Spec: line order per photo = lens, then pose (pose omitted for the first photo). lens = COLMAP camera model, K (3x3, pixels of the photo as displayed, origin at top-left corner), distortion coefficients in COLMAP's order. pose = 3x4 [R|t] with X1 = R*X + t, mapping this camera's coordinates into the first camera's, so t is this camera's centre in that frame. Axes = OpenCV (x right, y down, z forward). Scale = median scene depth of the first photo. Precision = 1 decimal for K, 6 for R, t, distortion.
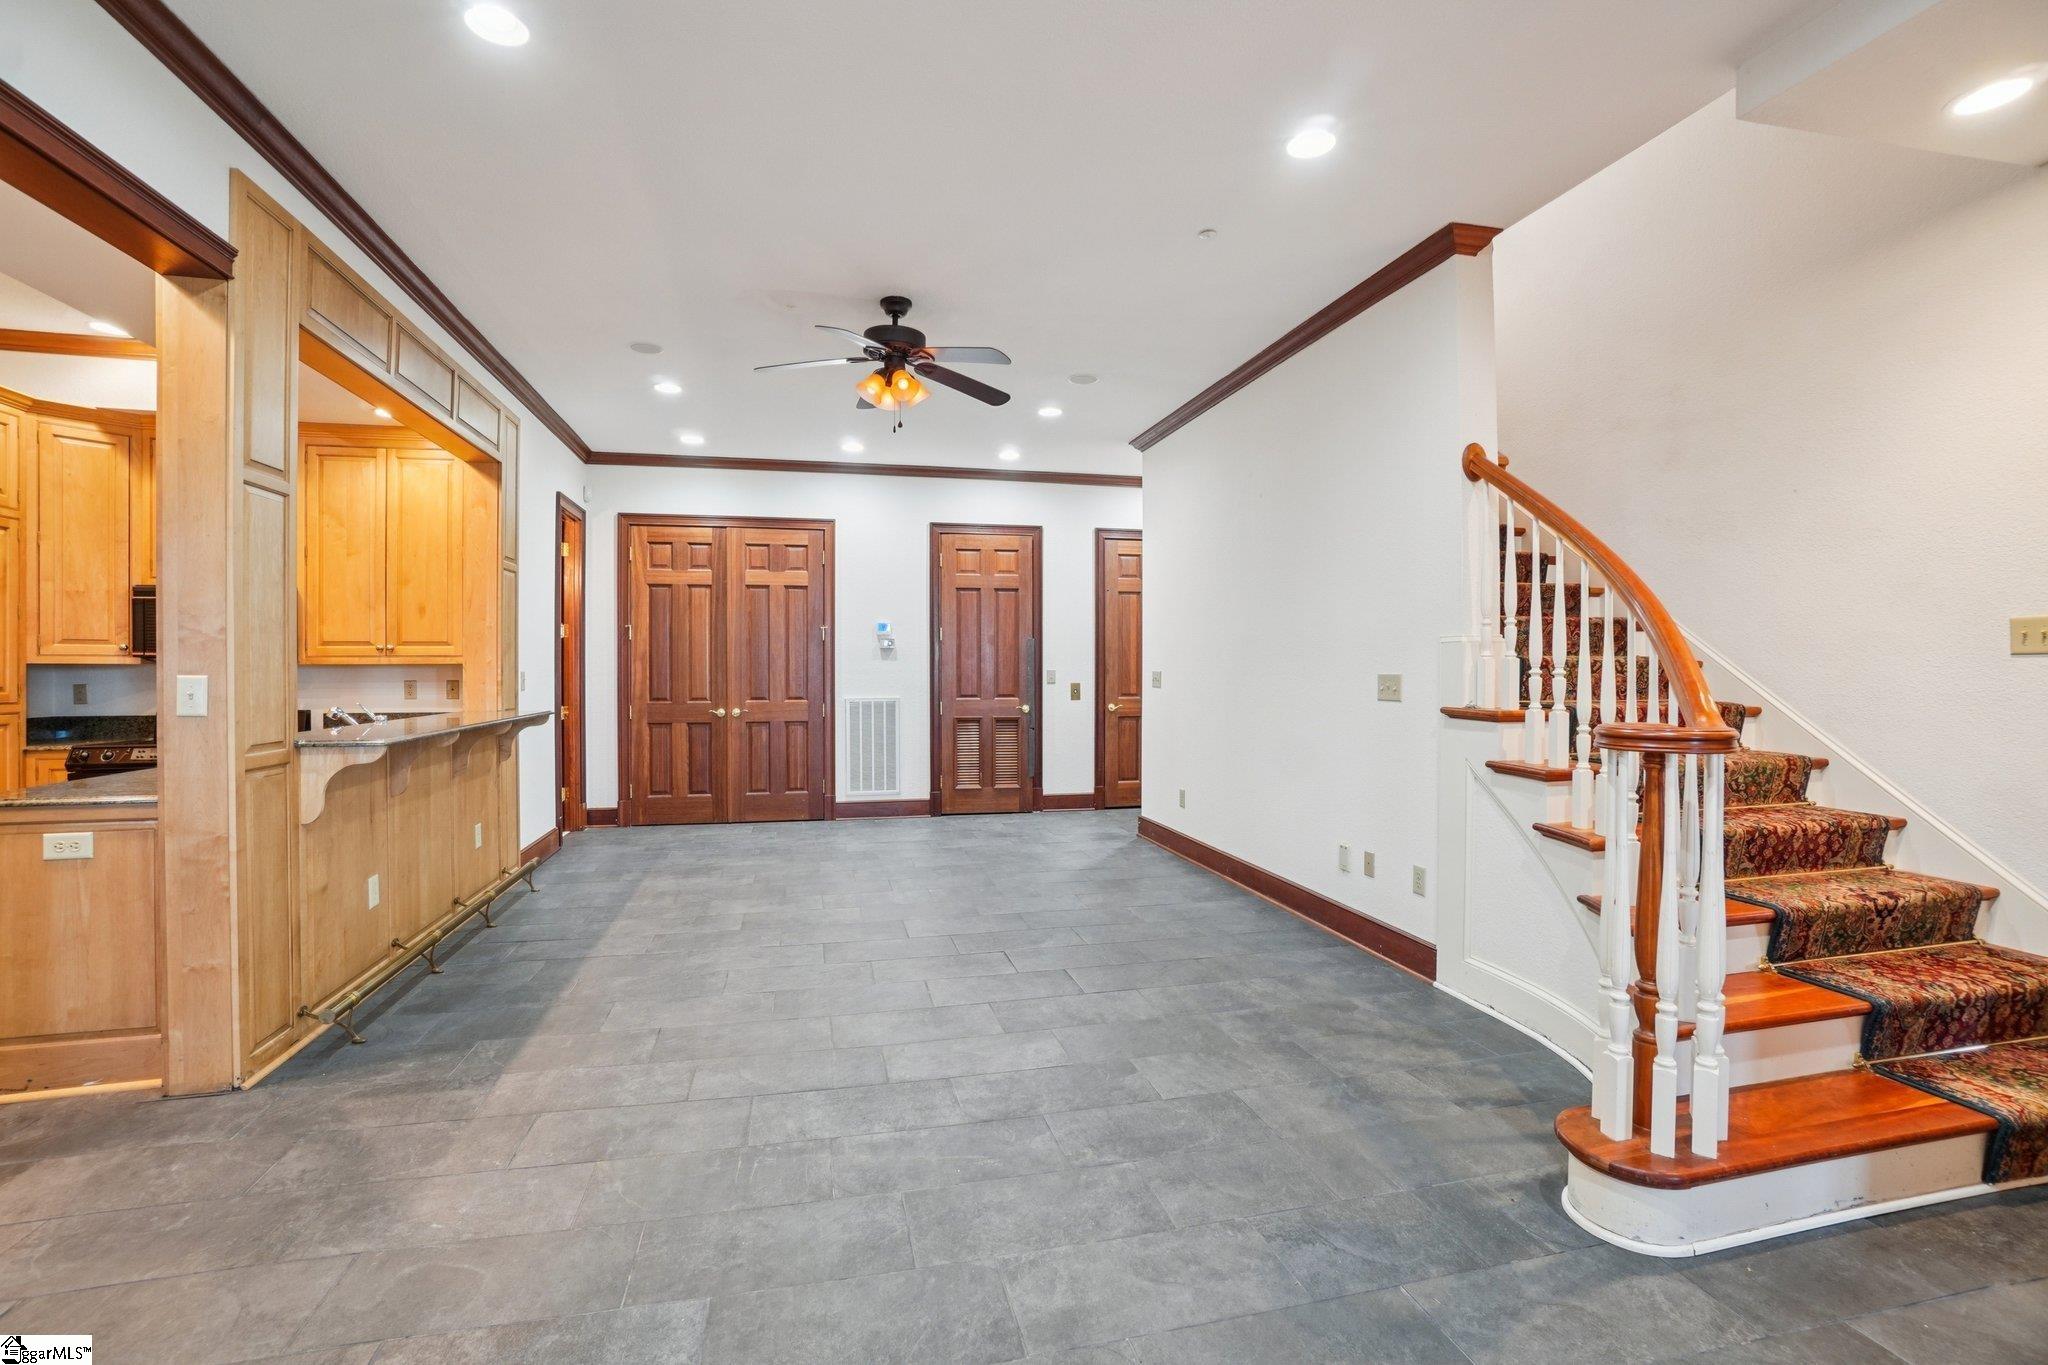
lens RADIAL K [[905.1, 0, 1015.4], [0, 905.1, 675.1], [0, 0, 1]] dist [-0.065859, 0.025849]
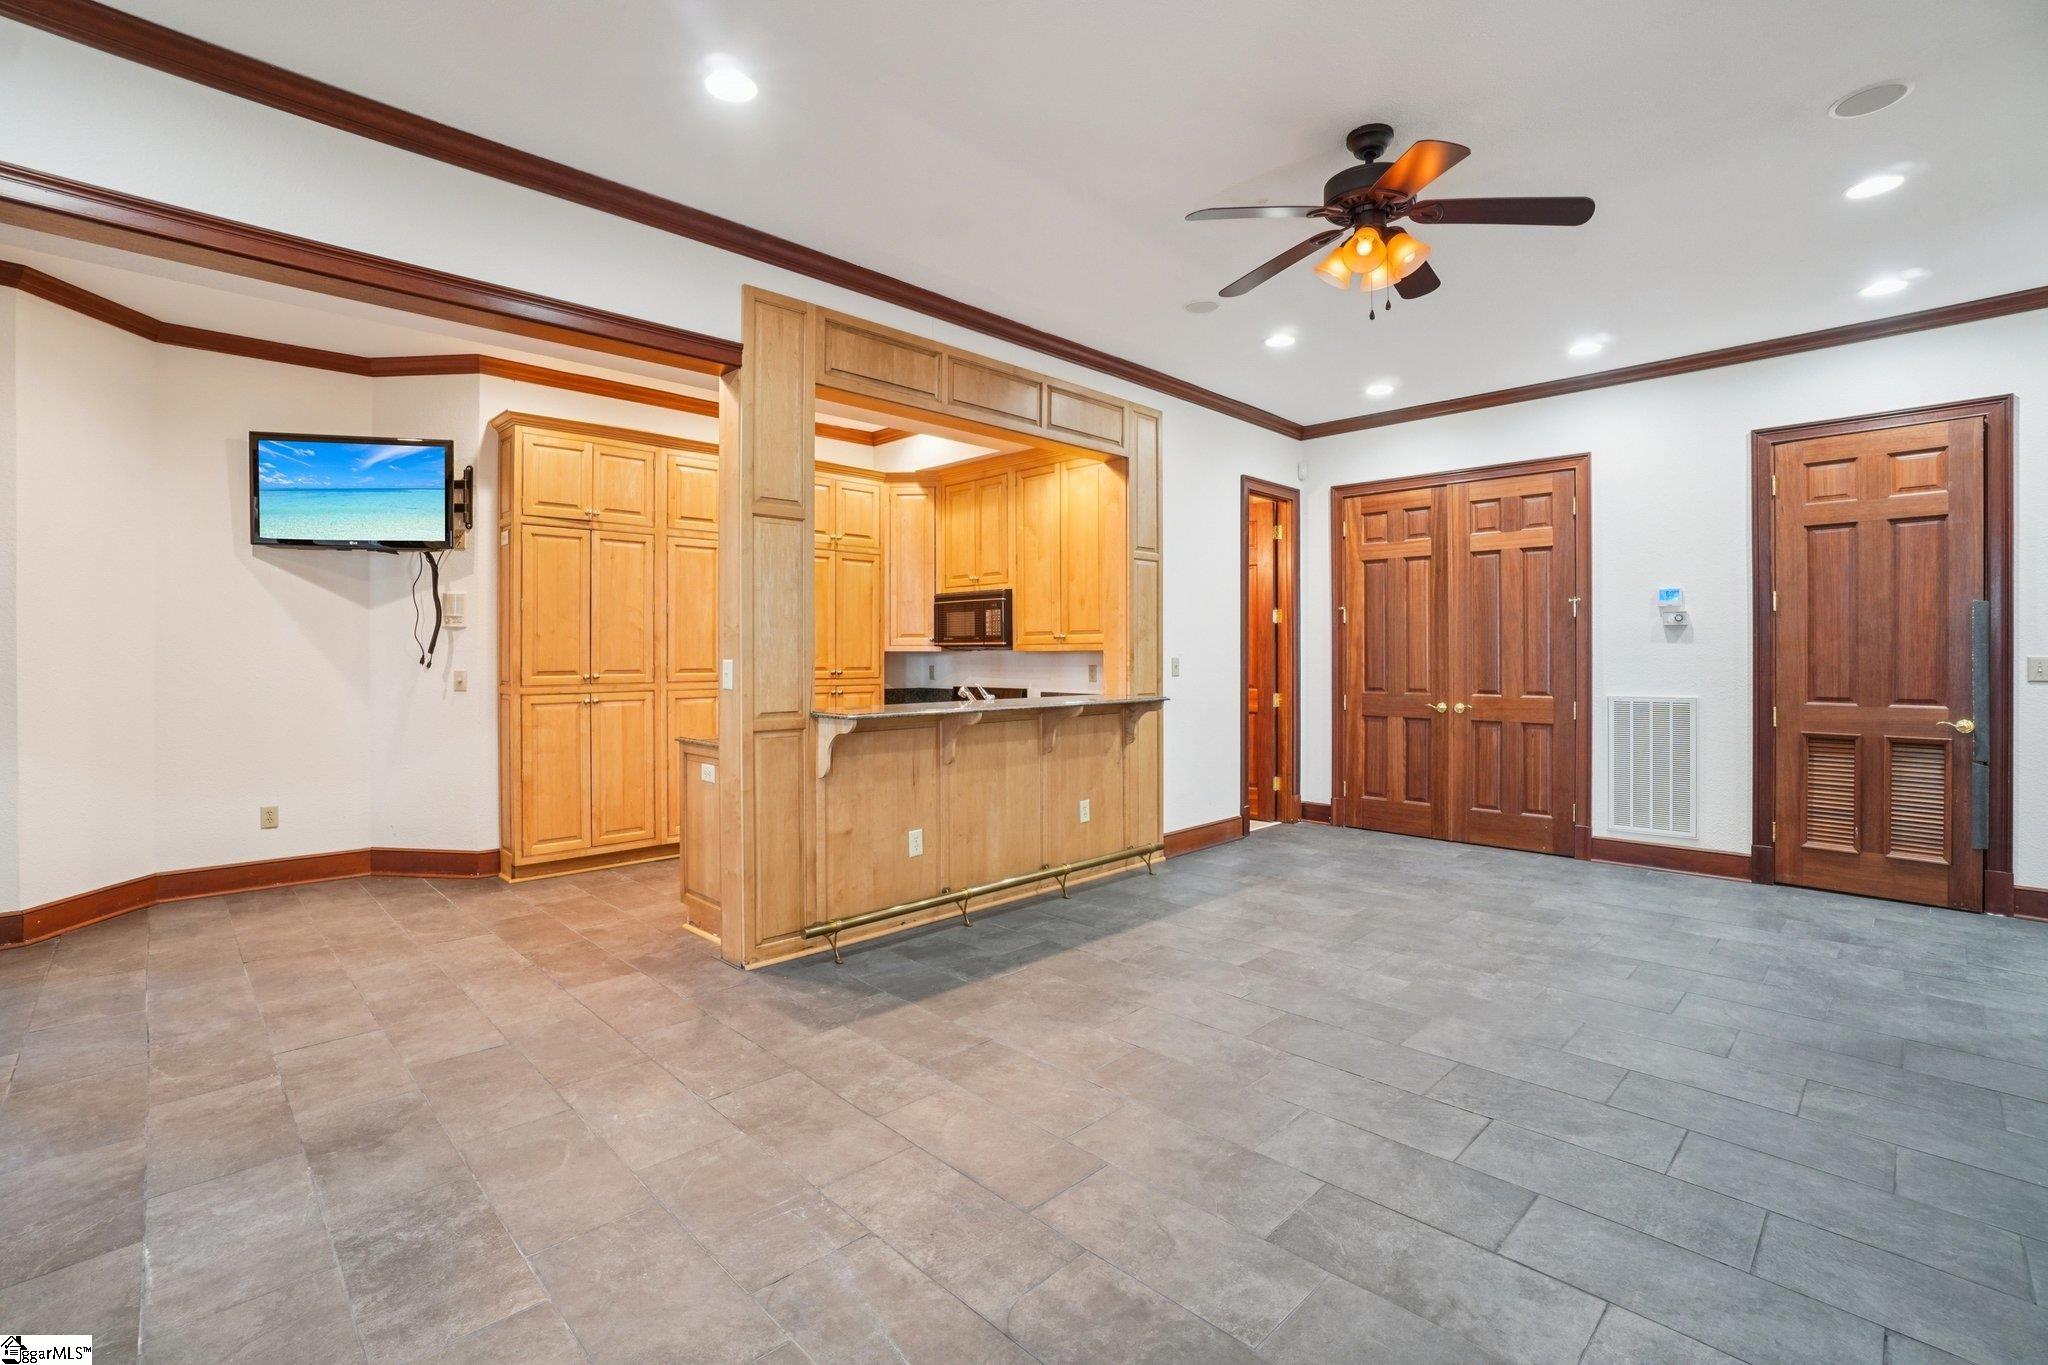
lens RADIAL K [[913.7, 0, 1014.2], [0, 913.7, 656.6], [0, 0, 1]] dist [-0.057254, 0.019303]
pose [[0.517424, 0.001513, -0.855728, 0.270649], [-0.005612, 0.999983, -0.001626, -0.002713], [0.855711, 0.005644, 0.517424, 0.331567]]
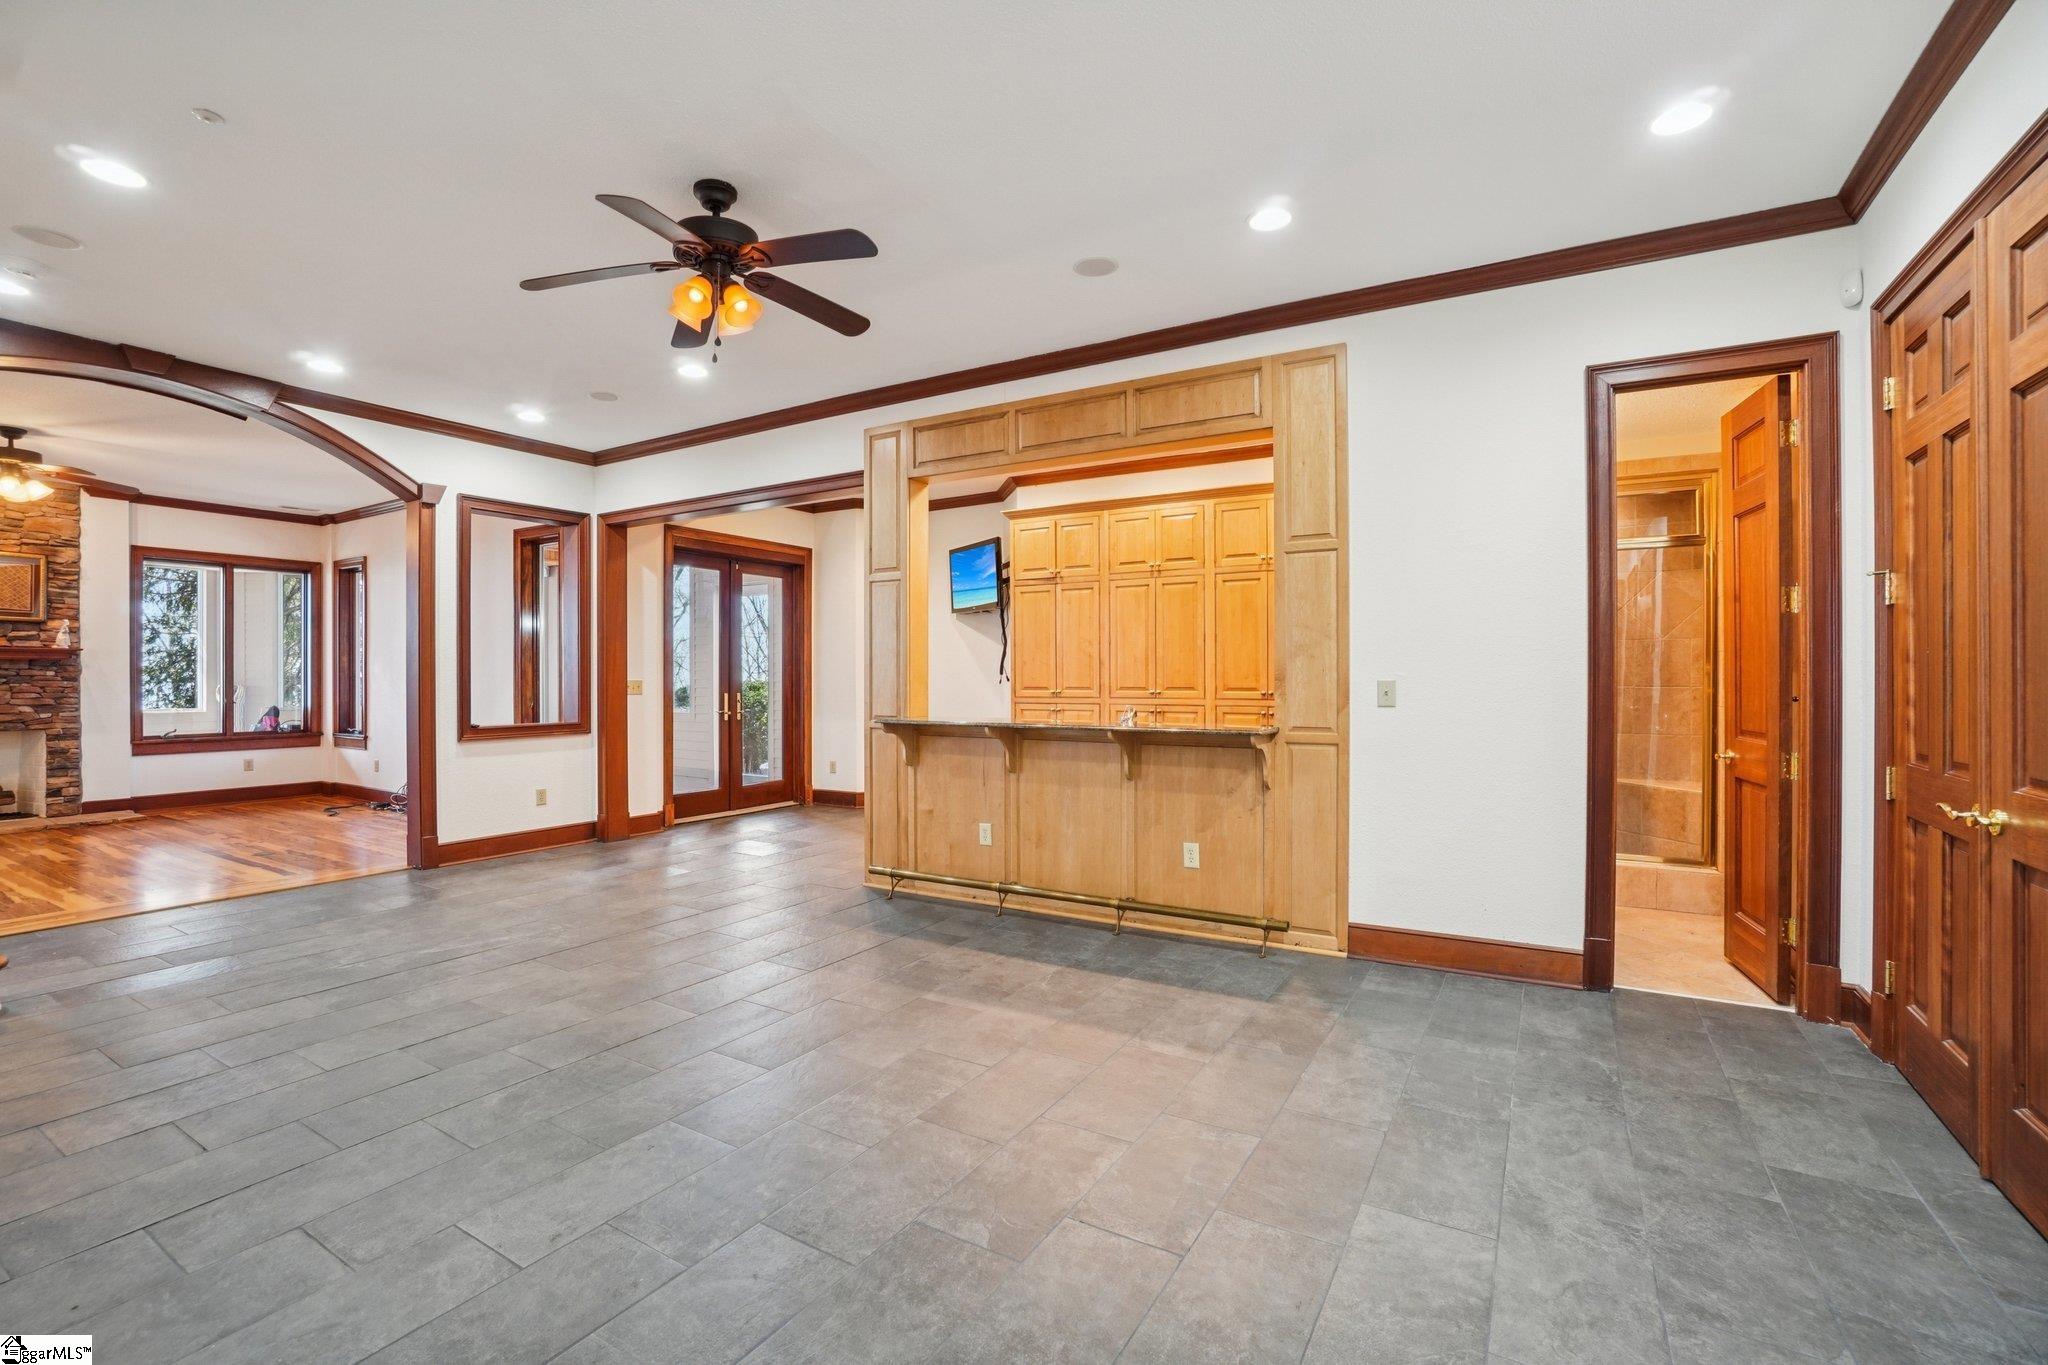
lens RADIAL K [[905.1, 0, 1015.4], [0, 905.1, 675.1], [0, 0, 1]] dist [-0.065859, 0.025849]
pose [[-0.700422, 0.000036, -0.713729, 0.186514], [-0.004517, 0.999980, 0.004483, -0.010743], [0.713715, 0.006364, -0.700408, 1.422425]]
